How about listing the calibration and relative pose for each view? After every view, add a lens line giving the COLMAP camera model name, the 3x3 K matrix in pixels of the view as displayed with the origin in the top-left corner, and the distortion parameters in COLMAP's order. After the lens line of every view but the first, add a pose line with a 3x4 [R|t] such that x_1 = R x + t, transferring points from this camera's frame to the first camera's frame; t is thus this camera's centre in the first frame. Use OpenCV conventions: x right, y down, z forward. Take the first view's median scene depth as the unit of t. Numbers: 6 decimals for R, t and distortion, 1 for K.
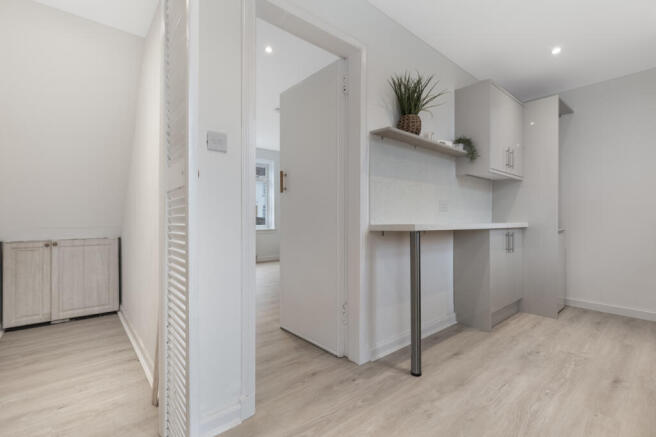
lens RADIAL K [[300.6, 0, 328.0], [0, 300.6, 218.5], [0, 0, 1]] dist [-0.000756, -0.000144]
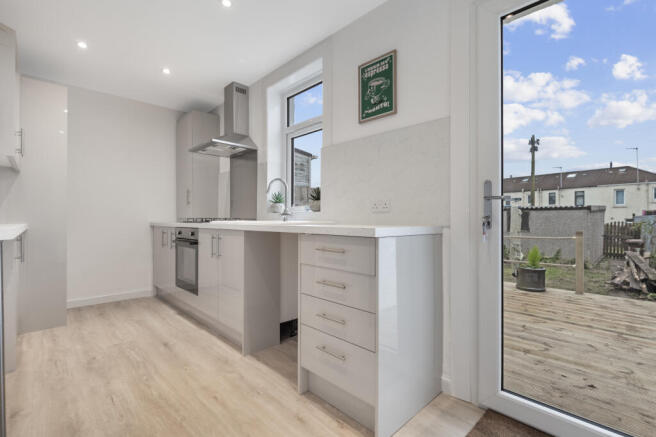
lens RADIAL K [[300.6, 0, 328.0], [0, 300.6, 218.5], [0, 0, 1]] dist [-0.000756, -0.000144]
pose [[-0.072313, -0.000537, 0.997382, -0.342903], [0.000495, 1.000000, 0.000574, 0.001901], [-0.997382, 0.000536, -0.072313, 0.367085]]
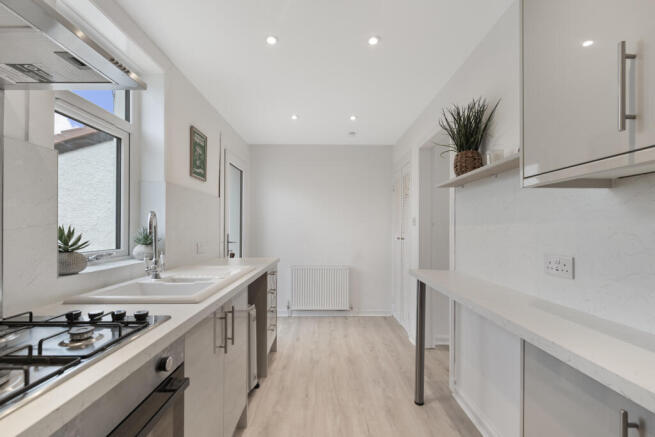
lens RADIAL K [[300.1, 0, 327.5], [0, 300.1, 218.5], [0, 0, 1]] dist [-0.000756, -0.000144]
pose [[-0.640211, -0.023929, -0.767826, 1.362188], [-0.009329, 0.999683, -0.023377, -0.147765], [0.768142, -0.007803, -0.640231, 1.421246]]
